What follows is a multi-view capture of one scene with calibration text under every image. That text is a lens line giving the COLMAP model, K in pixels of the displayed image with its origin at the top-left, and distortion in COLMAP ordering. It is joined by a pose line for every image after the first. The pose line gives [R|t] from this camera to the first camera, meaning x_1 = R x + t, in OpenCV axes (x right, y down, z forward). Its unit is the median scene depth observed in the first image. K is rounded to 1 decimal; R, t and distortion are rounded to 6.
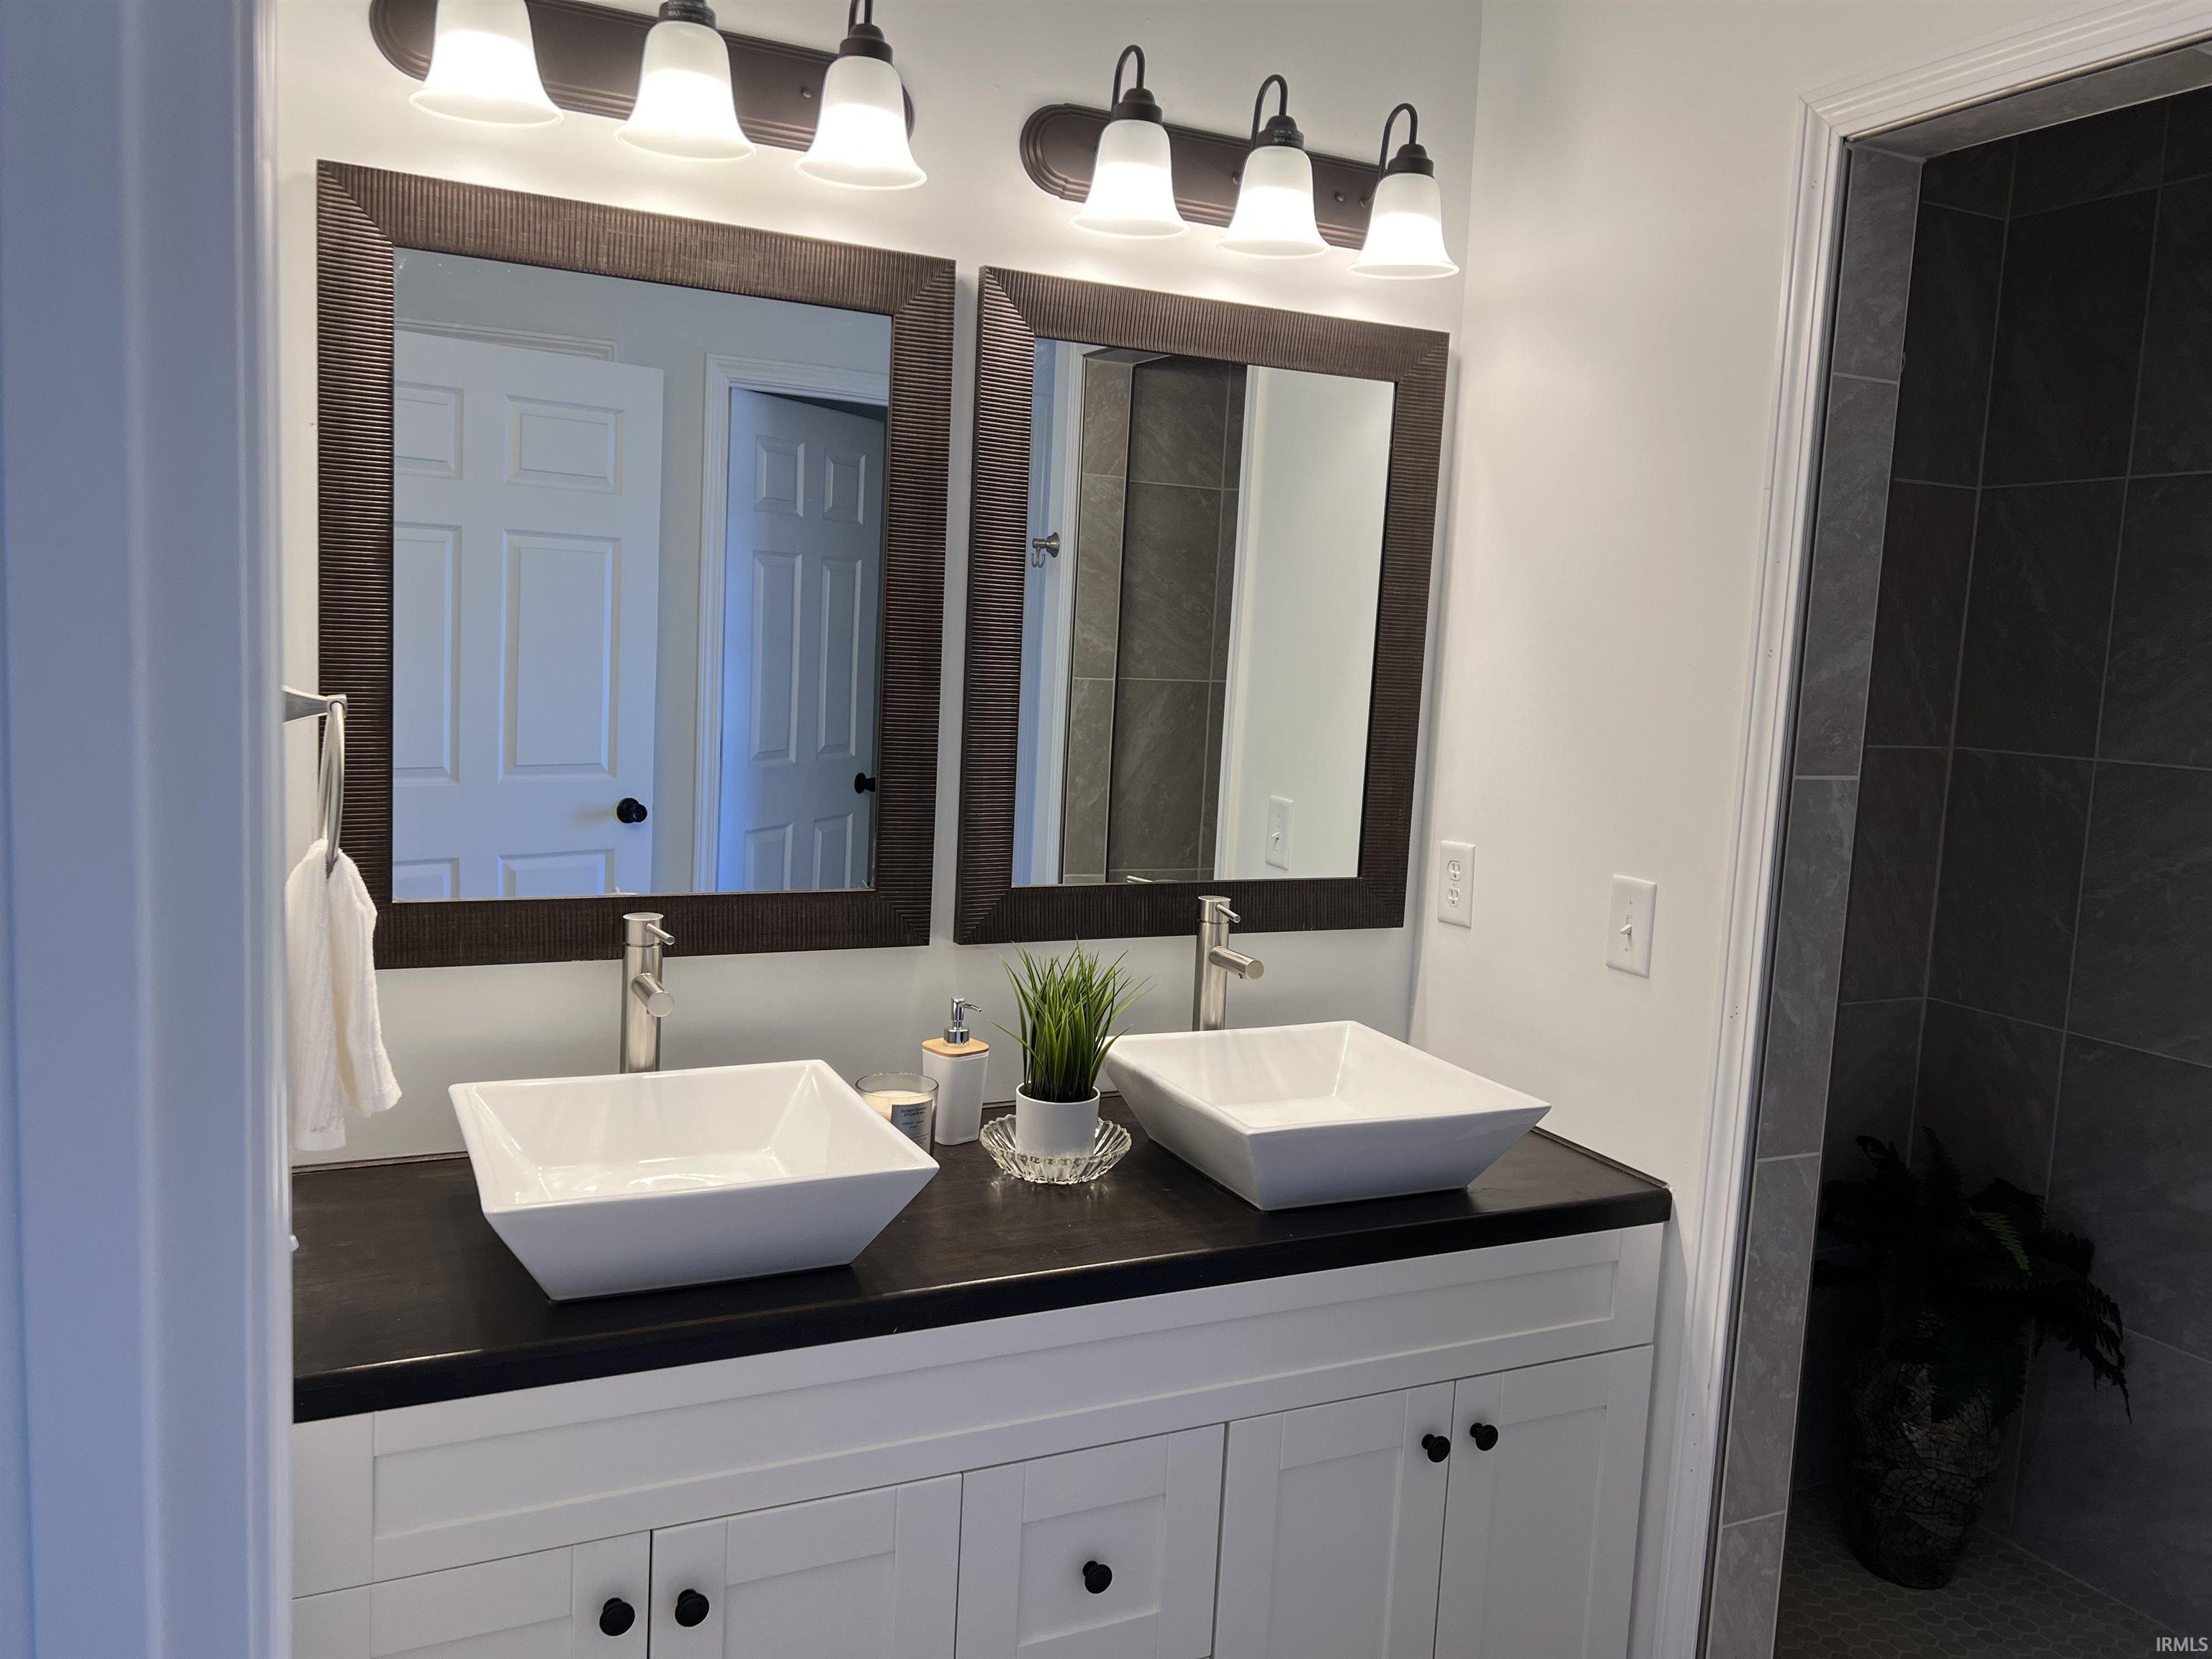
lens RADIAL K [[1678.2, 0, 1111.1], [0, 1678.2, 822.8], [0, 0, 1]] dist [0.036349, -0.024843]
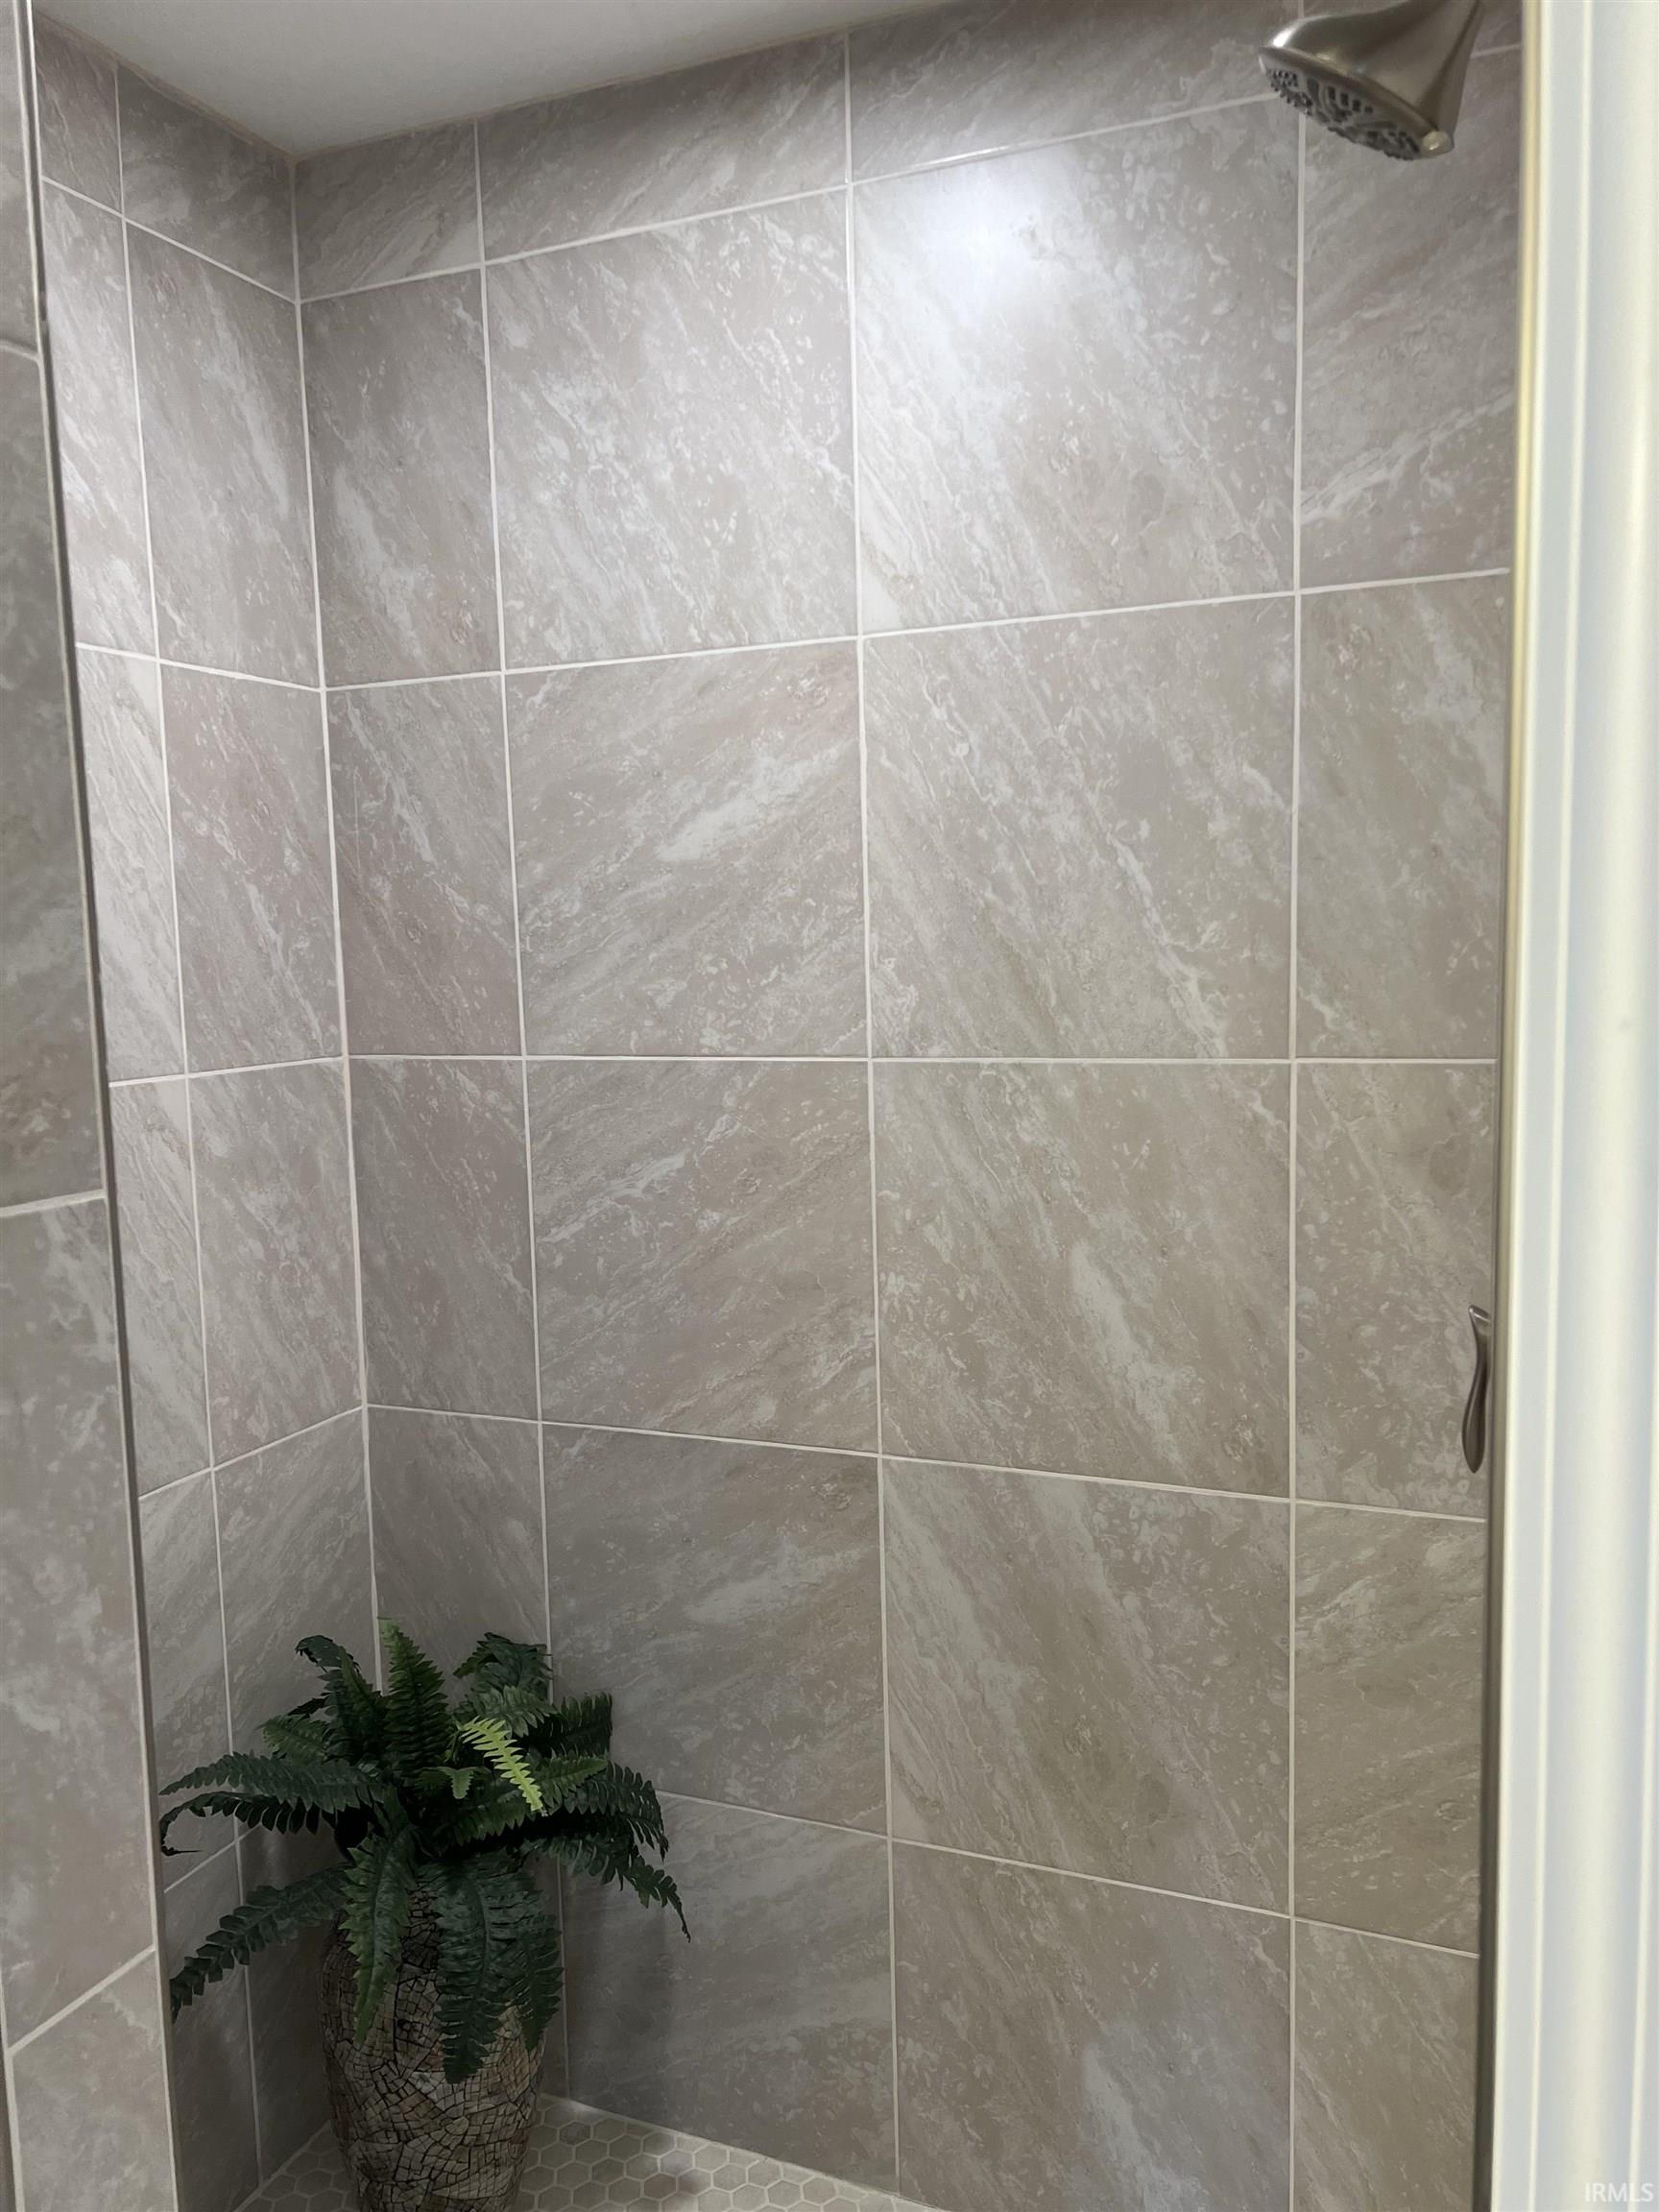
lens RADIAL K [[1678.2, 0, 834.2], [0, 1678.2, 1103.3], [0, 0, 1]] dist [0.036349, -0.024843]
pose [[0.753375, -0.133661, 0.643864, 0.212749], [0.135764, 0.989645, 0.046586, -0.033347], [-0.643423, 0.052317, 0.763721, 0.361067]]
